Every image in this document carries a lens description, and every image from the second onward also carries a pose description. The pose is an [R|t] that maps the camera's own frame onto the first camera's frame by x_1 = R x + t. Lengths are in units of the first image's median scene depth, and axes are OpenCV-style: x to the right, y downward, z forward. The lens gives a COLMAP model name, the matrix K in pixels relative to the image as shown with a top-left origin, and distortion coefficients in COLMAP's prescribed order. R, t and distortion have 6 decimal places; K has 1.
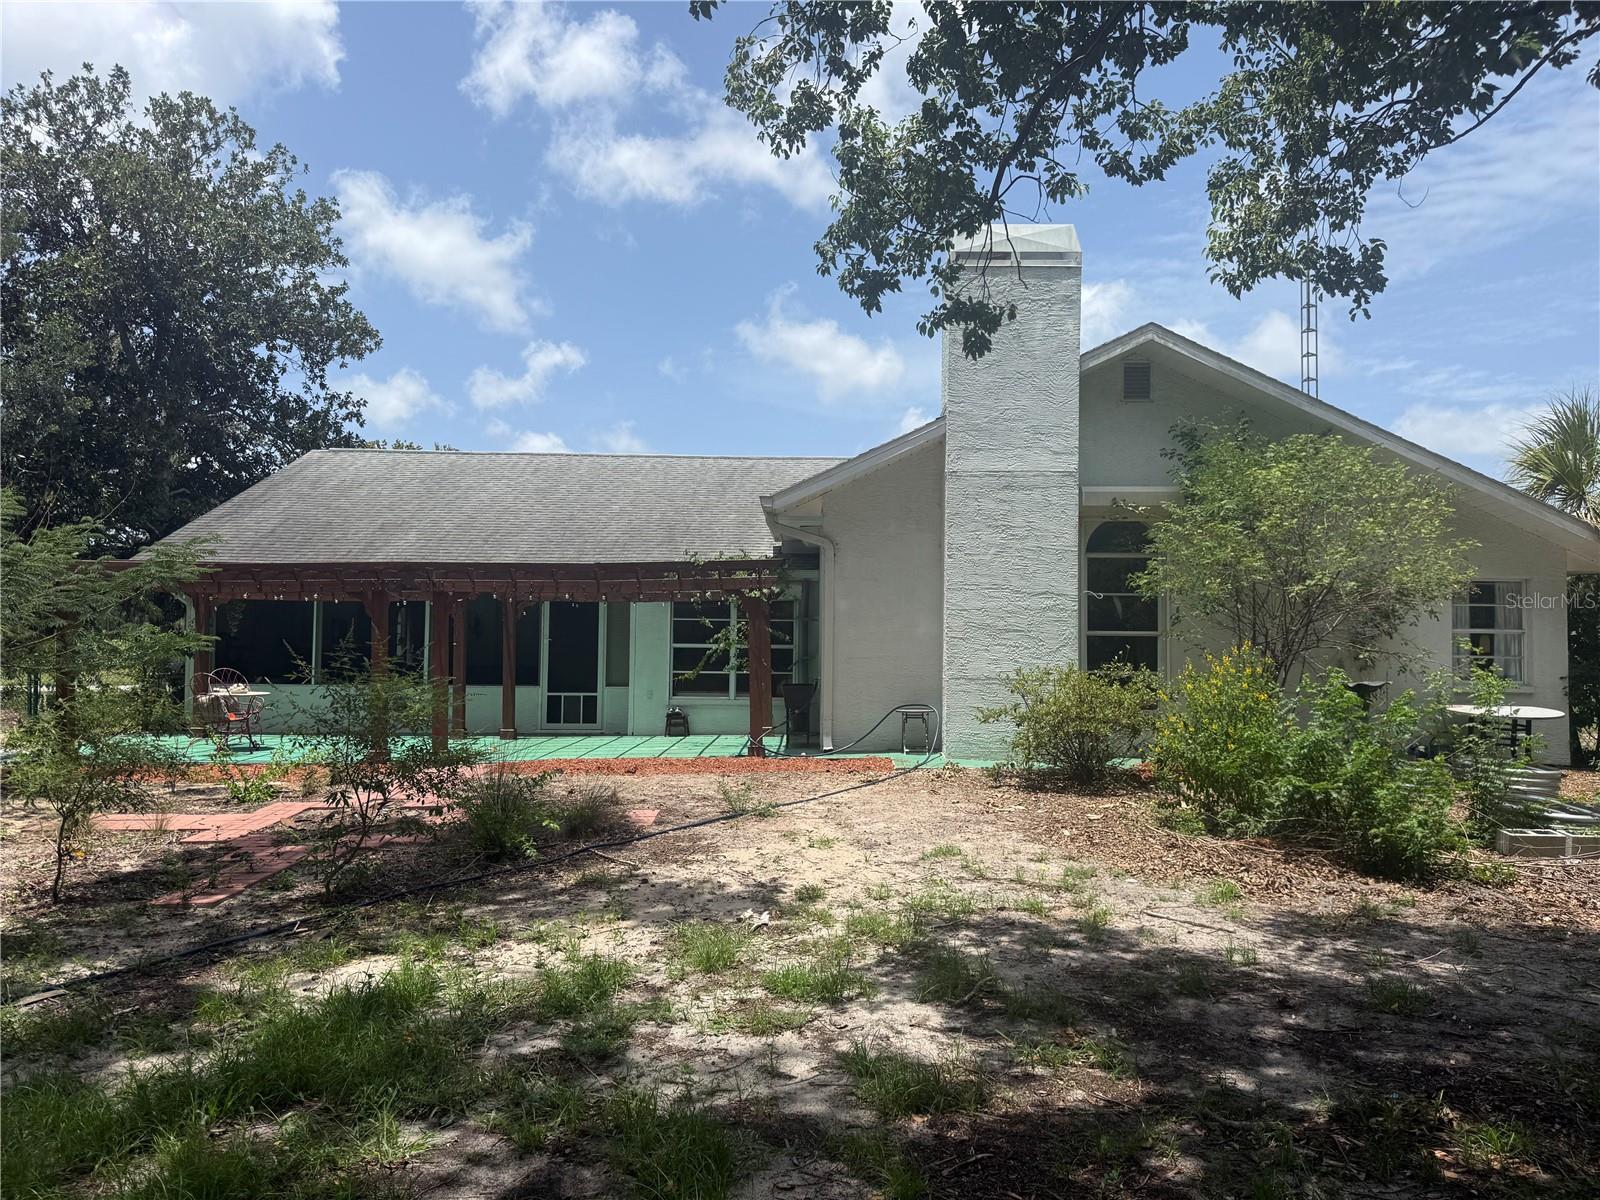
lens RADIAL K [[1108.8, 0, 749.0], [0, 1108.8, 597.5], [0, 0, 1]] dist [-0.001914, -0.019588]
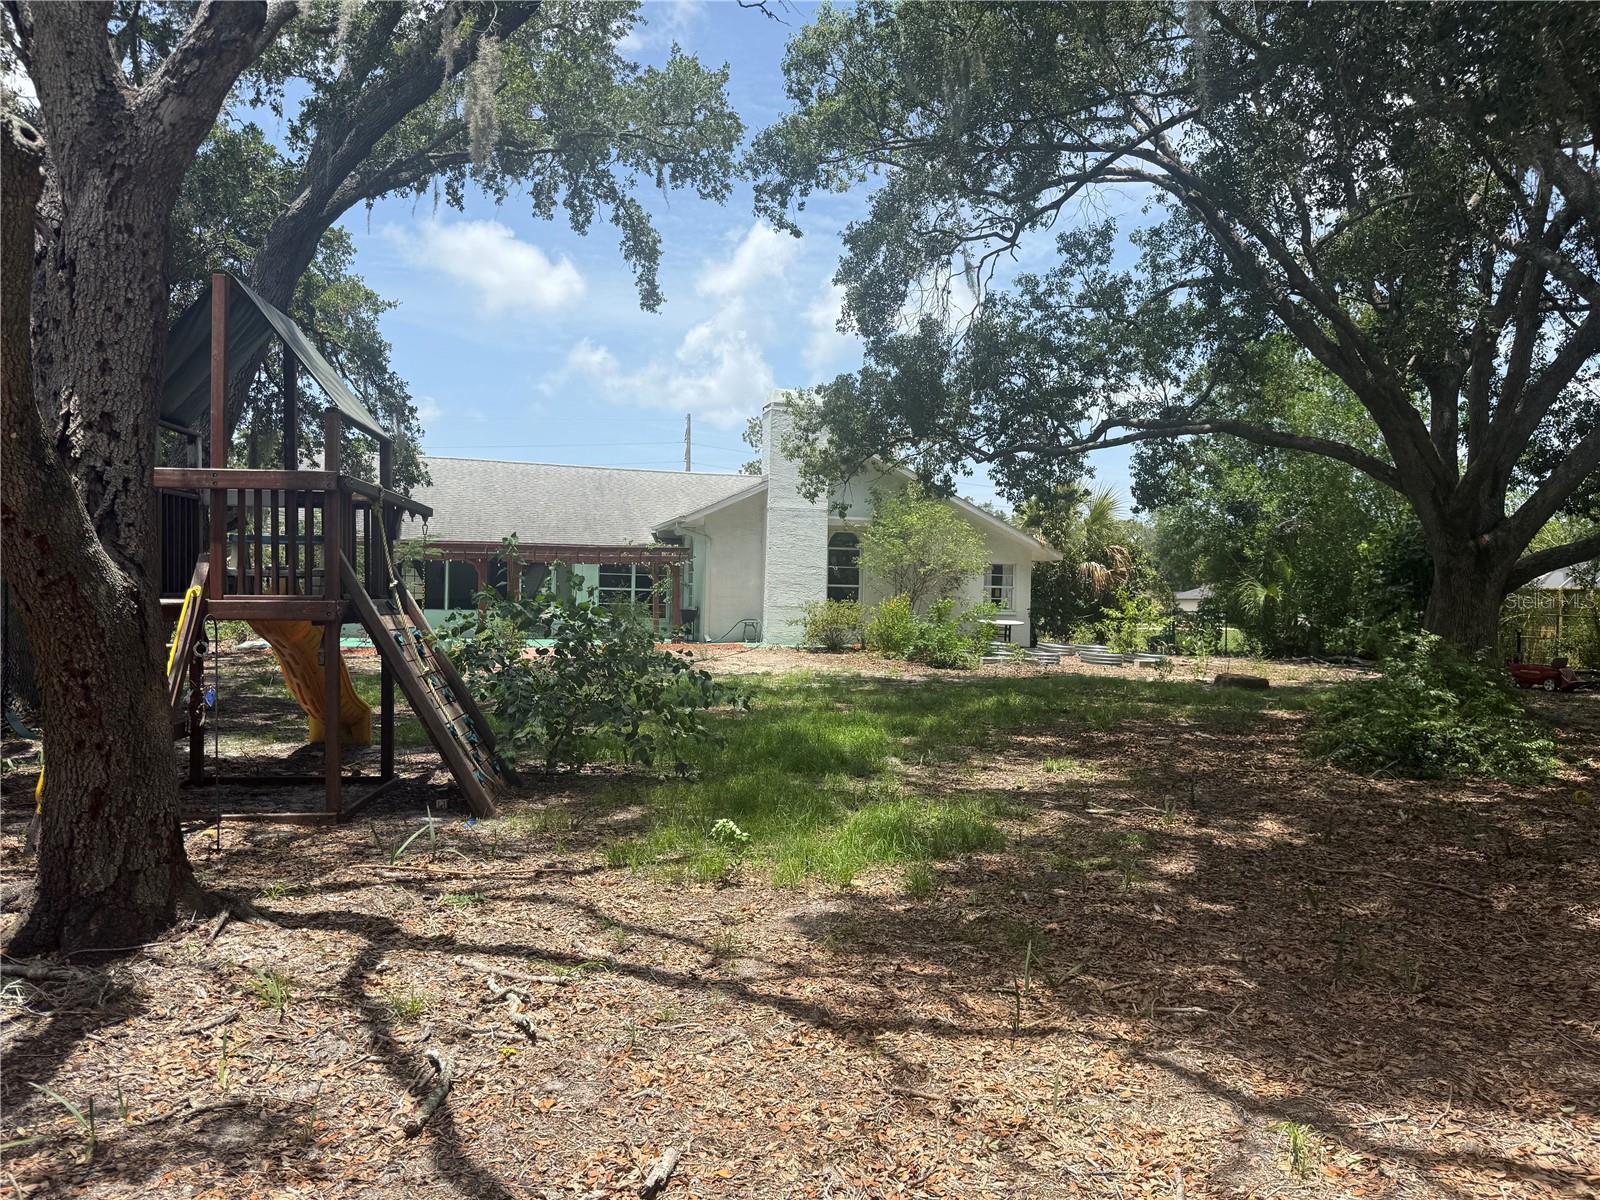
lens RADIAL K [[1108.8, 0, 749.0], [0, 1108.8, 597.5], [0, 0, 1]] dist [-0.001914, -0.019588]
pose [[0.958932, 0.004012, 0.283606, -0.336794], [-0.018263, 0.998698, 0.047623, -0.032875], [-0.283046, -0.050847, 0.957758, -0.747206]]
